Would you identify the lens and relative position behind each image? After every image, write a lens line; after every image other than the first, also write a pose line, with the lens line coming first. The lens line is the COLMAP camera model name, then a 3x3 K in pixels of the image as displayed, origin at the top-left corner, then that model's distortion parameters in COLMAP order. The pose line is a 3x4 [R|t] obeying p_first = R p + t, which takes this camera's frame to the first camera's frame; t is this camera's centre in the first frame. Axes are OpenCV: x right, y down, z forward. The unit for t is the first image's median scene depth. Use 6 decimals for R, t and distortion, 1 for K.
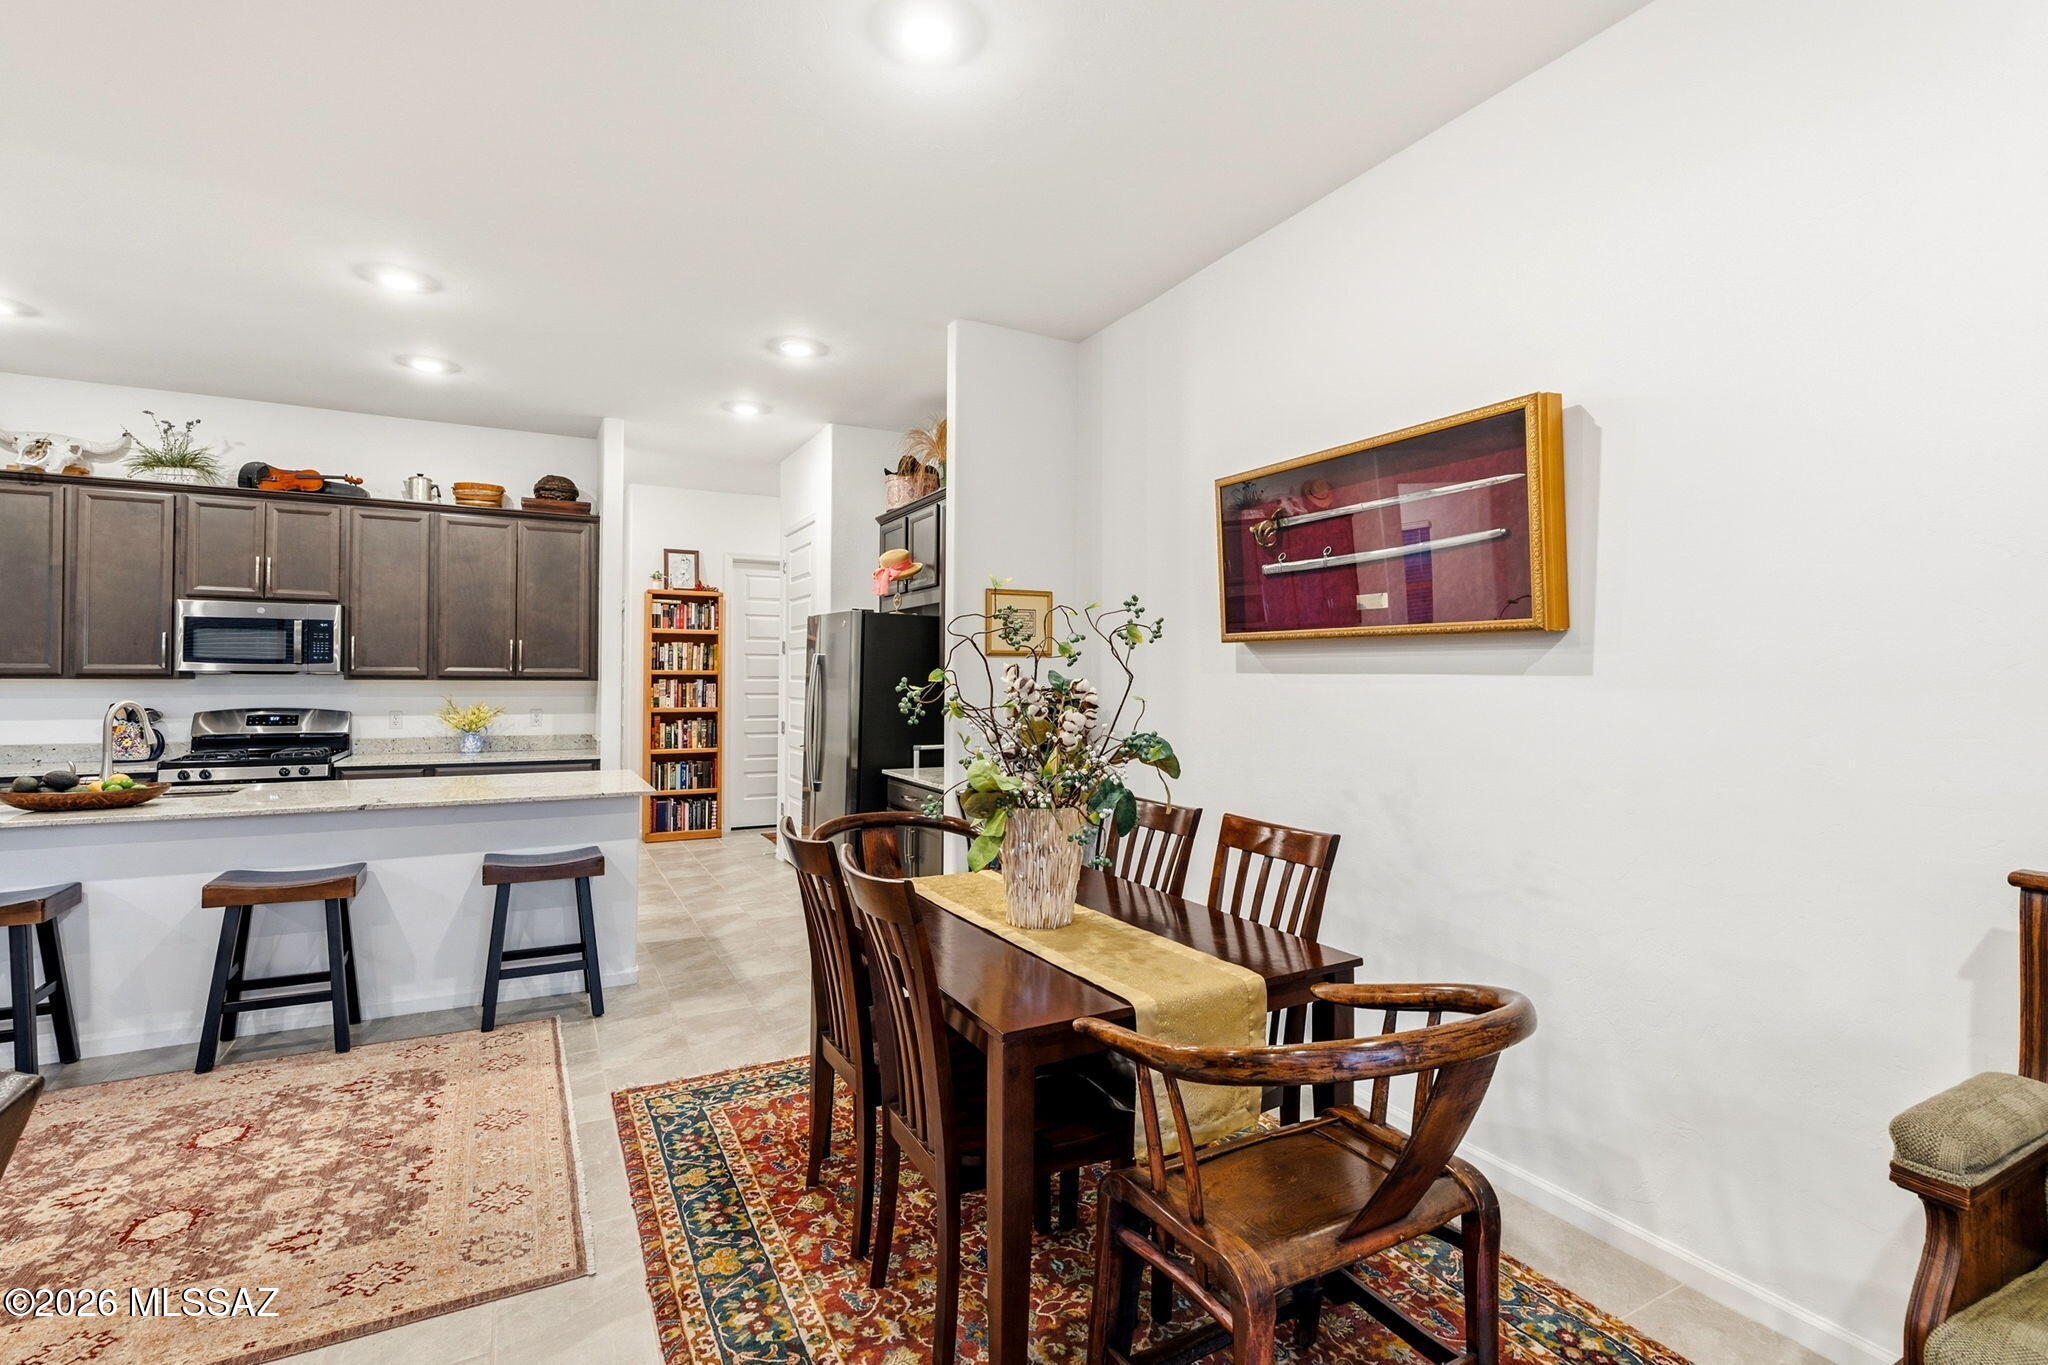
lens RADIAL K [[934.5, 0, 1022.4], [0, 934.5, 663.2], [0, 0, 1]] dist [-0.004157, -0.000561]
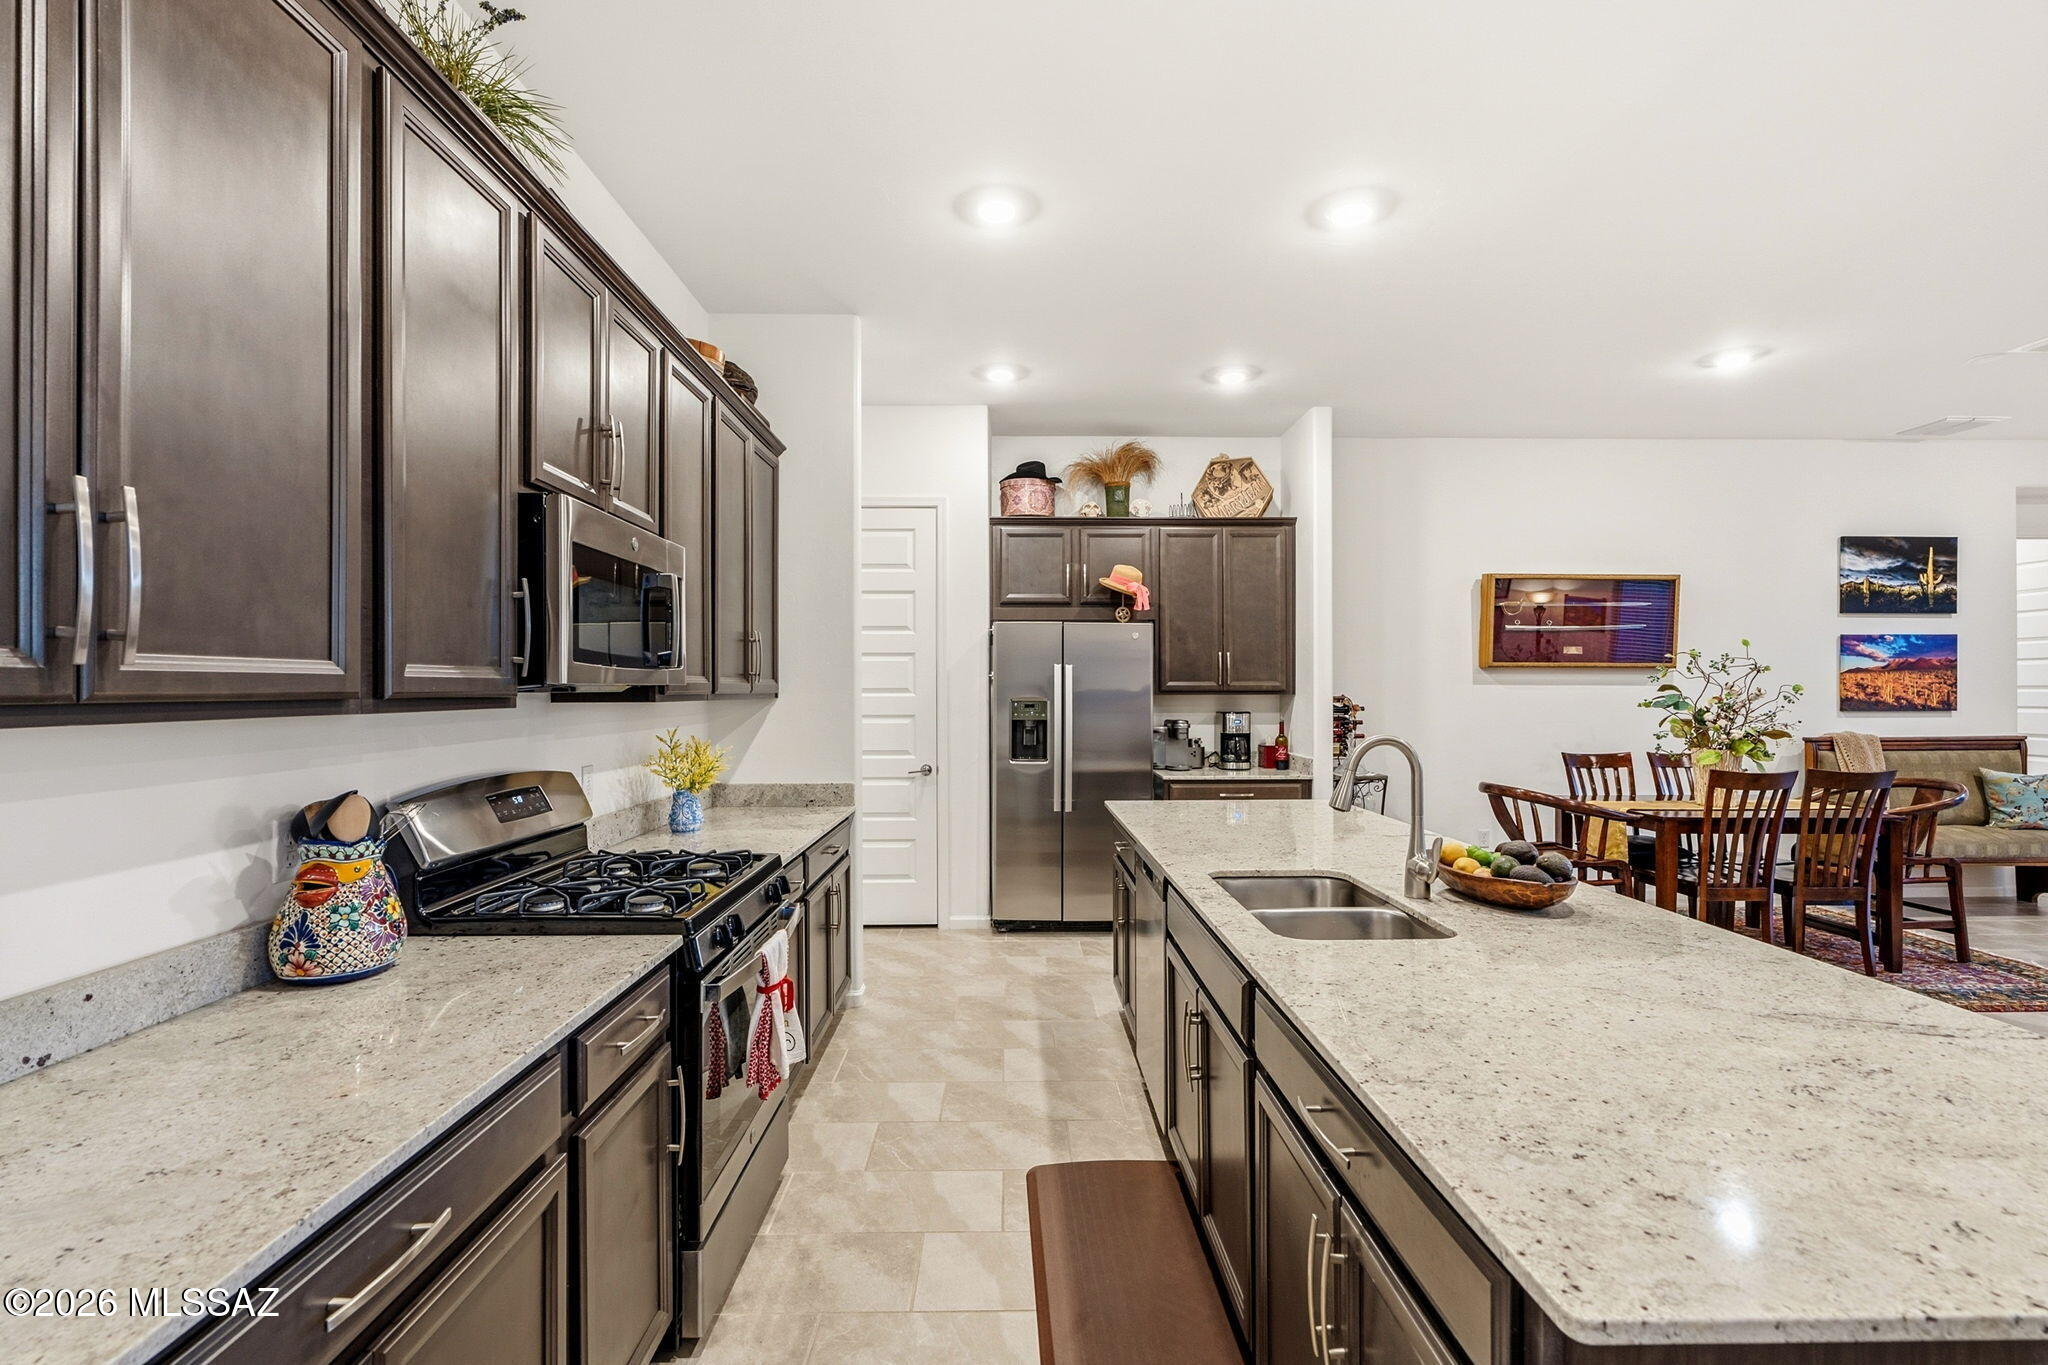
lens RADIAL K [[934.5, 0, 1030.3], [0, 934.5, 688.7], [0, 0, 1]] dist [-0.004157, -0.000561]
pose [[0.446389, -0.005620, 0.894821, -1.037622], [-0.008401, 0.999910, 0.010471, 0.003894], [-0.894799, -0.012191, 0.446302, 0.596794]]
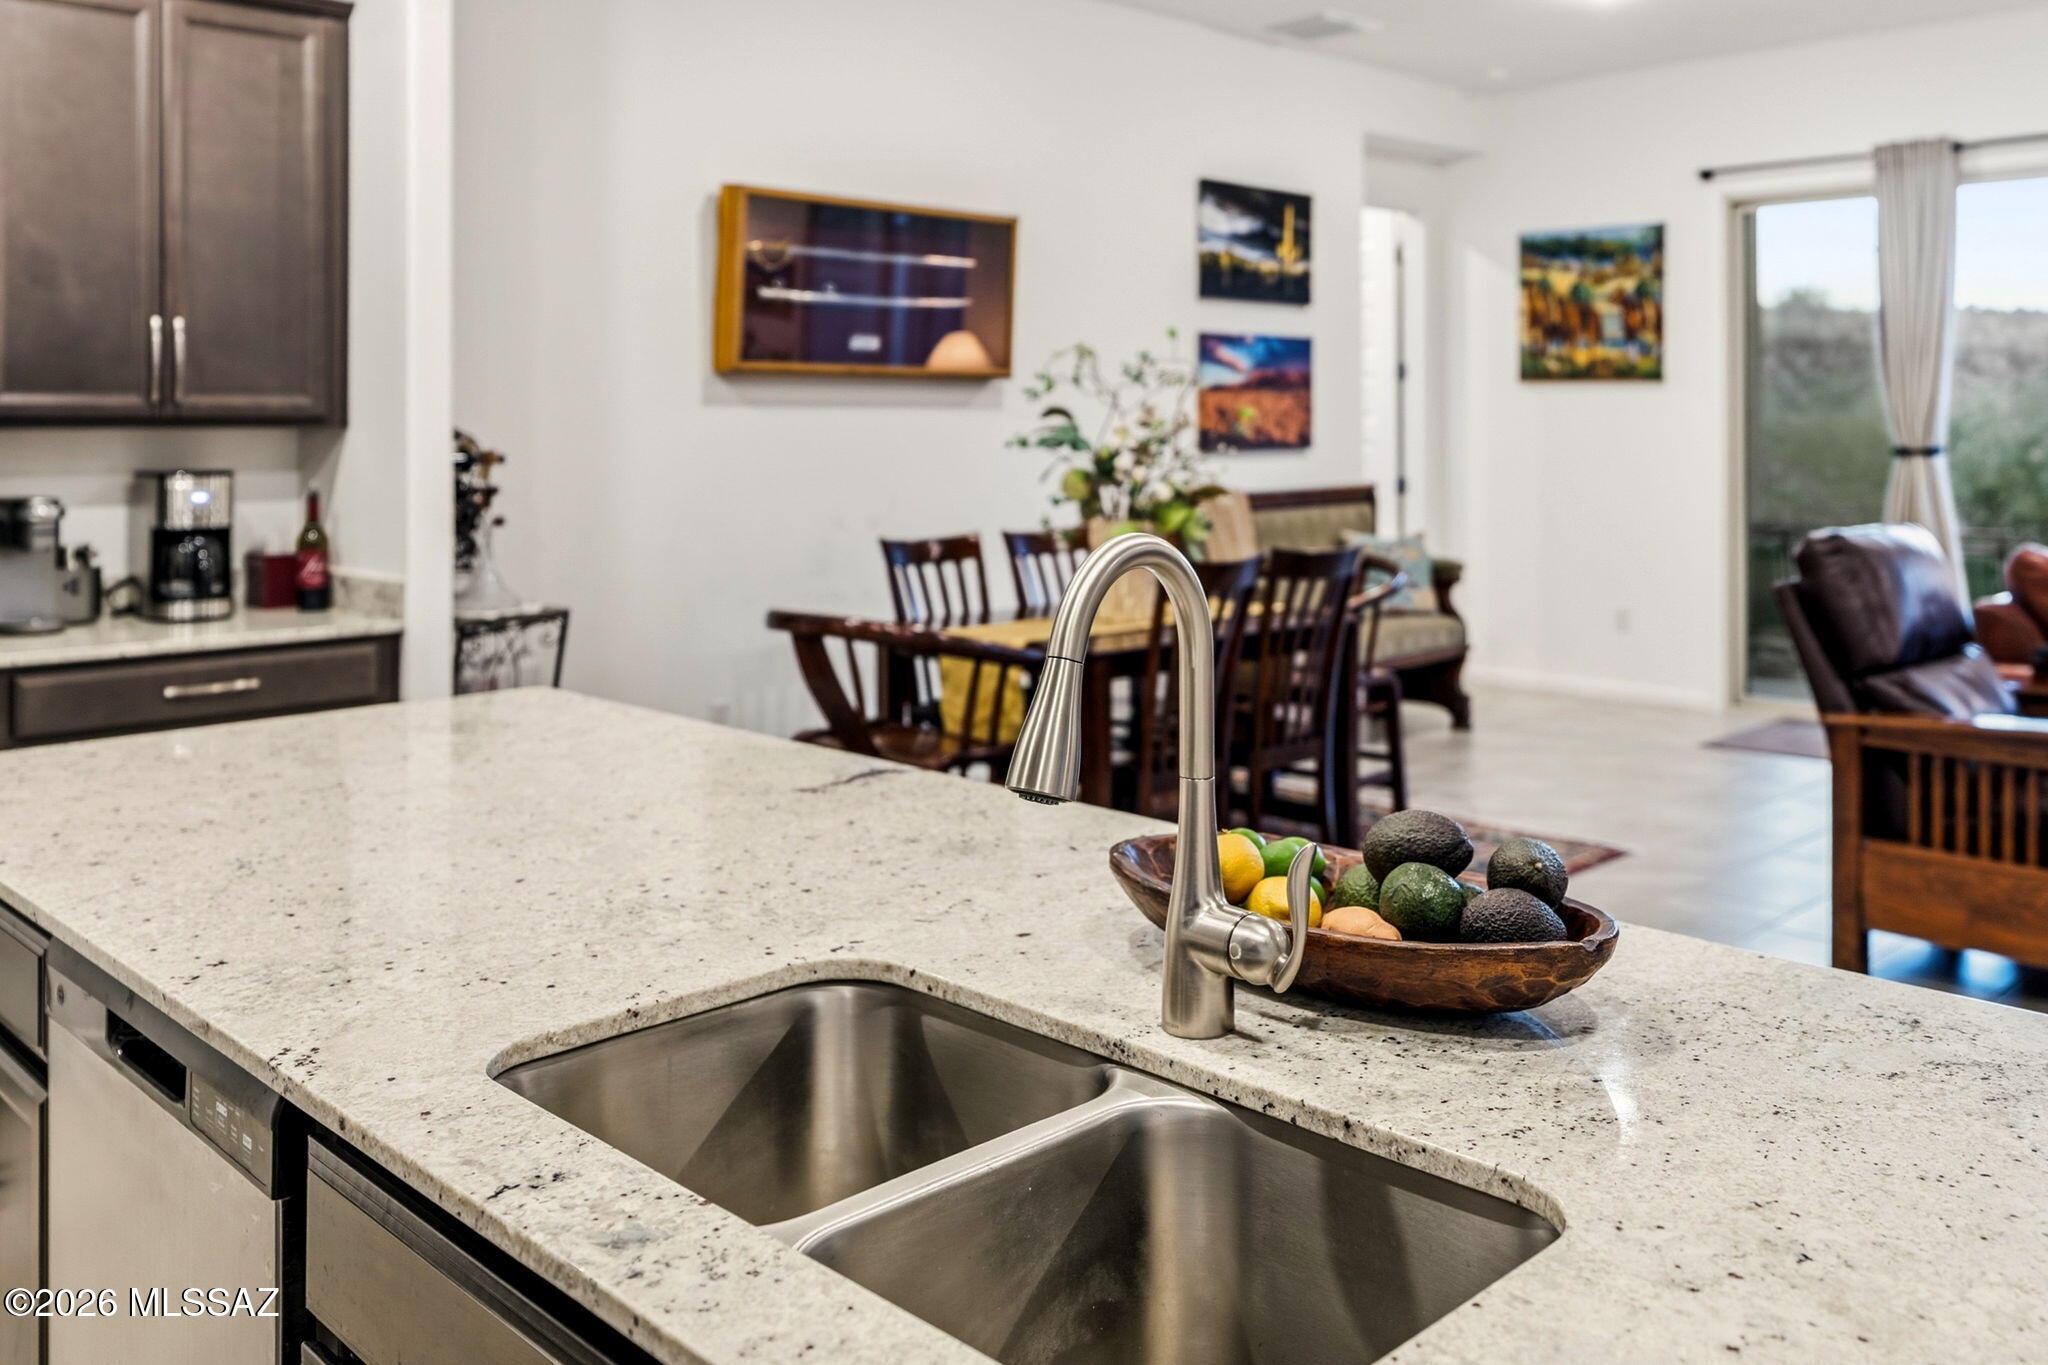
lens RADIAL K [[1711.9, 0, 1043.7], [0, 1711.9, 444.6], [0, 0, 1]] dist [0.010405, 0.002544]
pose [[-0.294501, -0.020492, 0.955432, -0.831905], [-0.013951, 0.999756, 0.017142, 0.008383], [-0.955549, -0.008281, -0.294715, 0.720338]]
